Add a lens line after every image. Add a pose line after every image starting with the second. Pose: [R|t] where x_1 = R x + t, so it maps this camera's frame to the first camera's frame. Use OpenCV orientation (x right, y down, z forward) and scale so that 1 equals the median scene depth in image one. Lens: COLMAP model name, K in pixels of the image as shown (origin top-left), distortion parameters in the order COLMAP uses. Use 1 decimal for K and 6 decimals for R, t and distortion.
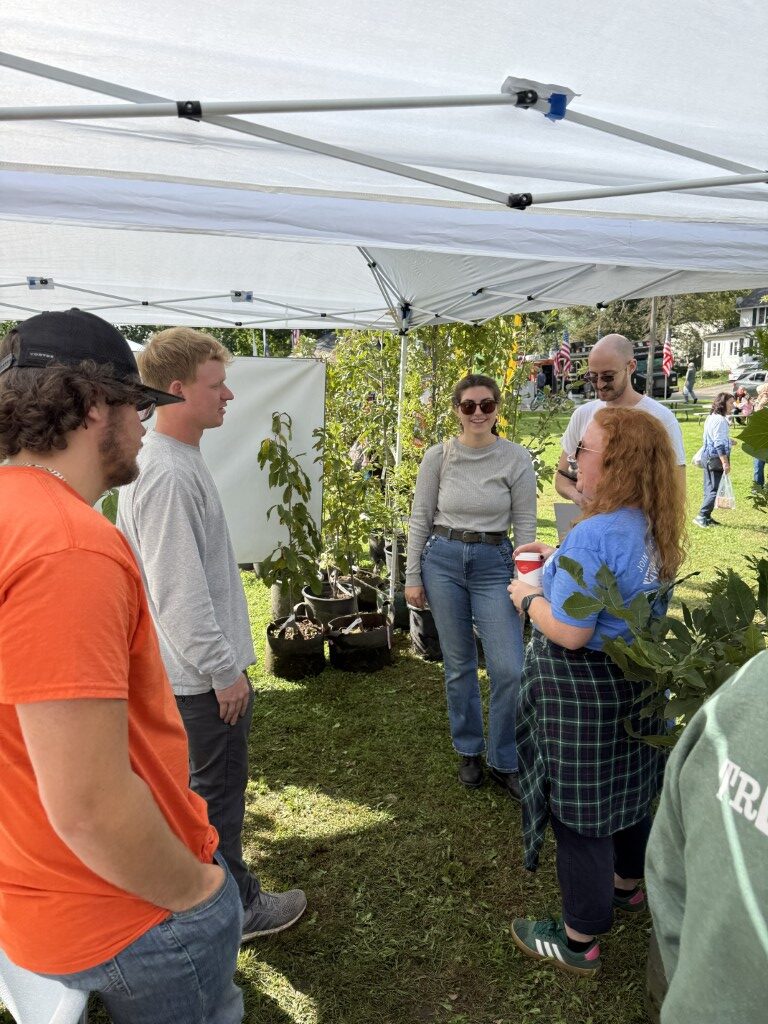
lens RADIAL K [[724.8, 0, 384.0], [0, 724.8, 512.0], [0, 0, 1]] dist [-0.000027, -0.000829]
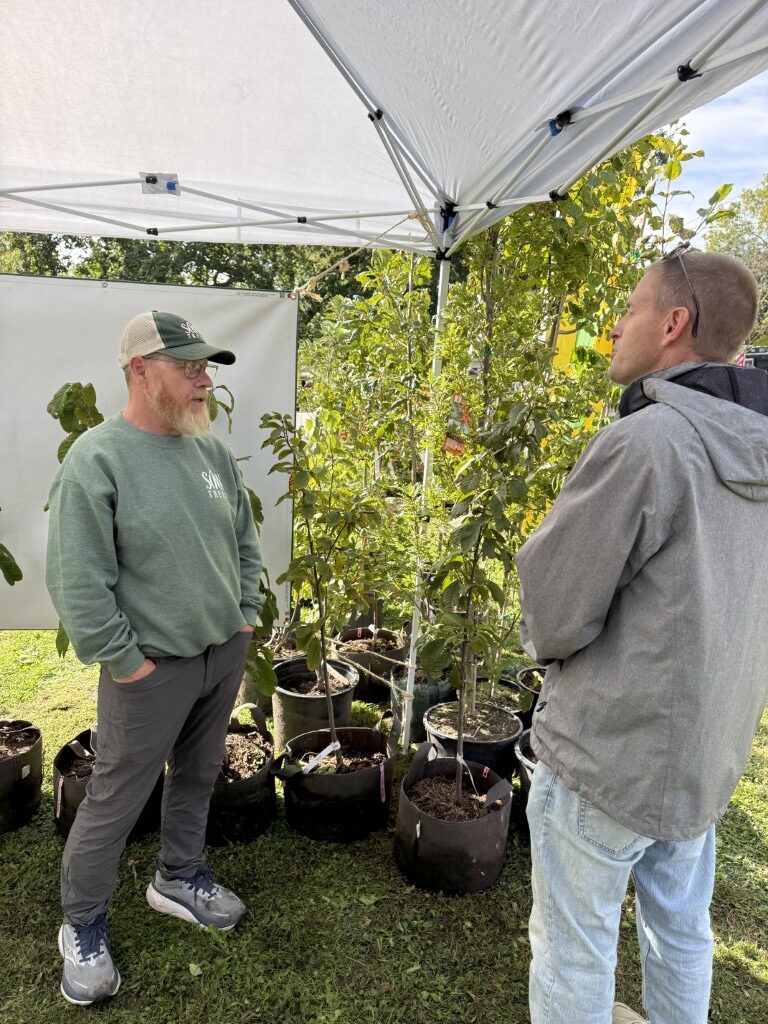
lens RADIAL K [[724.8, 0, 384.0], [0, 724.8, 512.0], [0, 0, 1]] dist [-0.000027, -0.000829]
pose [[0.985988, 0.057792, -0.156488, 0.086601], [-0.055993, 0.998305, 0.015886, -0.051474], [0.157141, -0.006901, 0.987552, 0.439434]]
